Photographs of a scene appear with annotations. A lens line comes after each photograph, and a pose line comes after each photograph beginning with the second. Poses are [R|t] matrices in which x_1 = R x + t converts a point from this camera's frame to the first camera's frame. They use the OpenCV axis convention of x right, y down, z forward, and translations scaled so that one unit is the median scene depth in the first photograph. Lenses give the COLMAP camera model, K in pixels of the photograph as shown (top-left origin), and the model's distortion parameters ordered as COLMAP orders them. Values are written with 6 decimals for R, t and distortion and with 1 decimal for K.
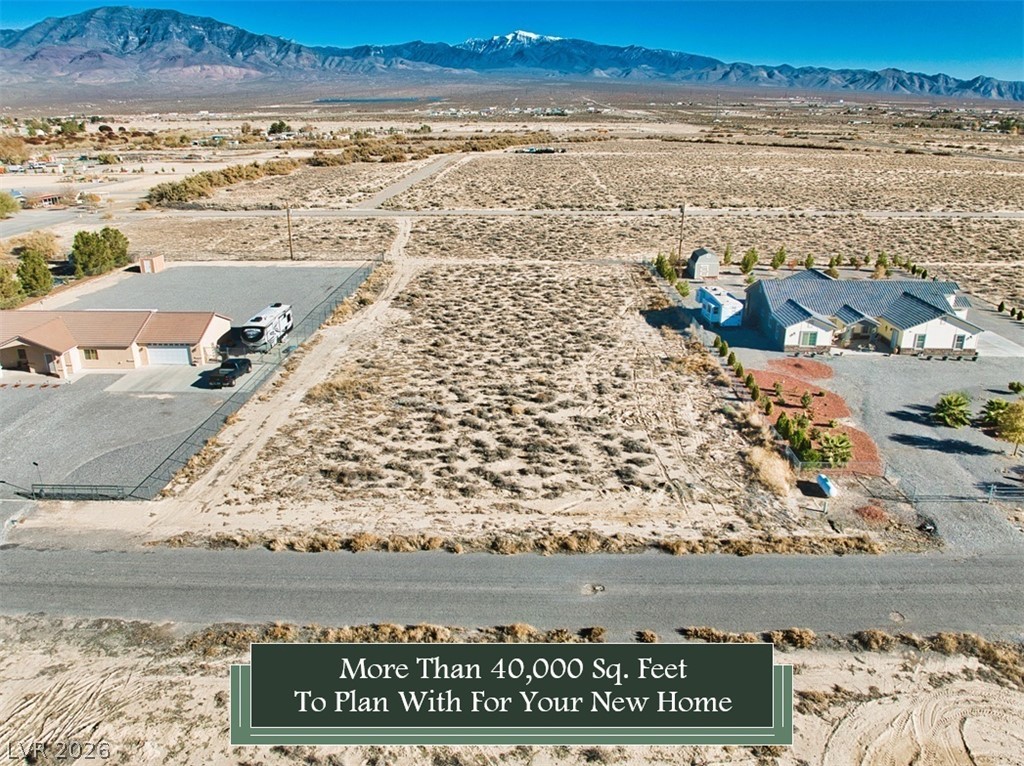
lens RADIAL K [[737.6, 0, 518.3], [0, 737.6, 440.5], [0, 0, 1]] dist [-0.017672, -0.018048]
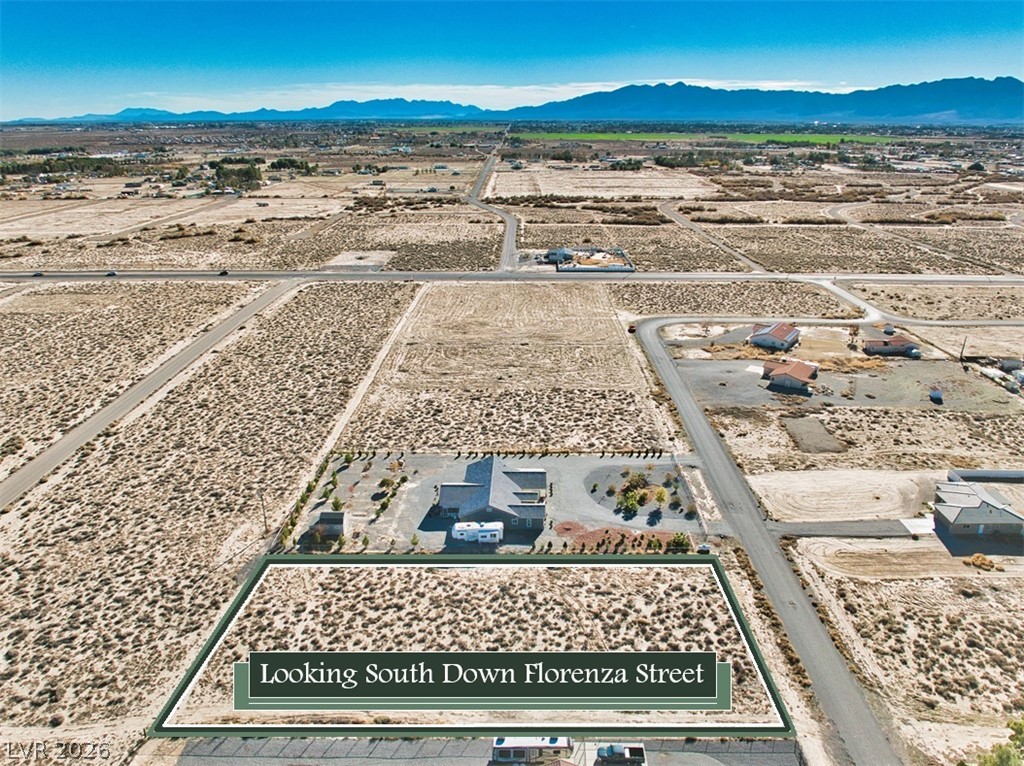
lens RADIAL K [[737.6, 0, 515.3], [0, 737.6, 410.8], [0, 0, 1]] dist [-0.017672, -0.018048]
pose [[-0.014957, -0.370525, 0.928702, -0.515063], [0.407569, 0.845884, 0.344047, -0.425953], [-0.913052, 0.383656, 0.138363, 0.278671]]
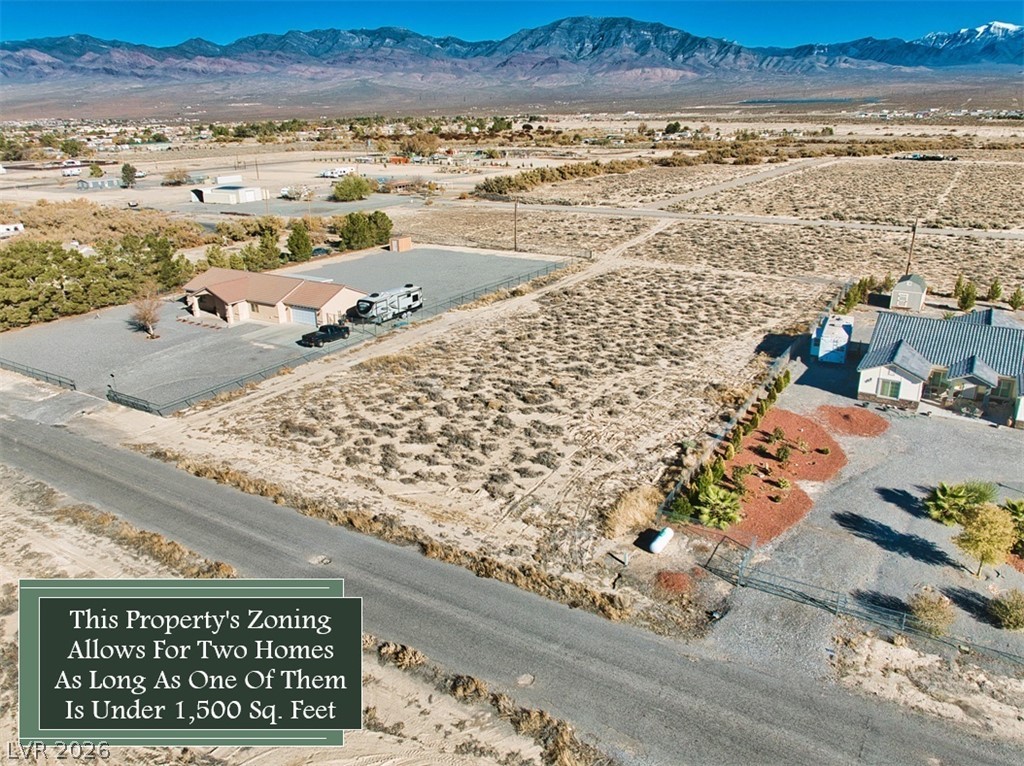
lens RADIAL K [[737.6, 0, 517.1], [0, 737.6, 432.6], [0, 0, 1]] dist [-0.017672, -0.018048]
pose [[0.864605, 0.190502, -0.464937, 0.170398], [-0.195141, 0.980013, 0.038661, -0.016671], [0.463010, 0.057301, 0.884499, 0.036138]]
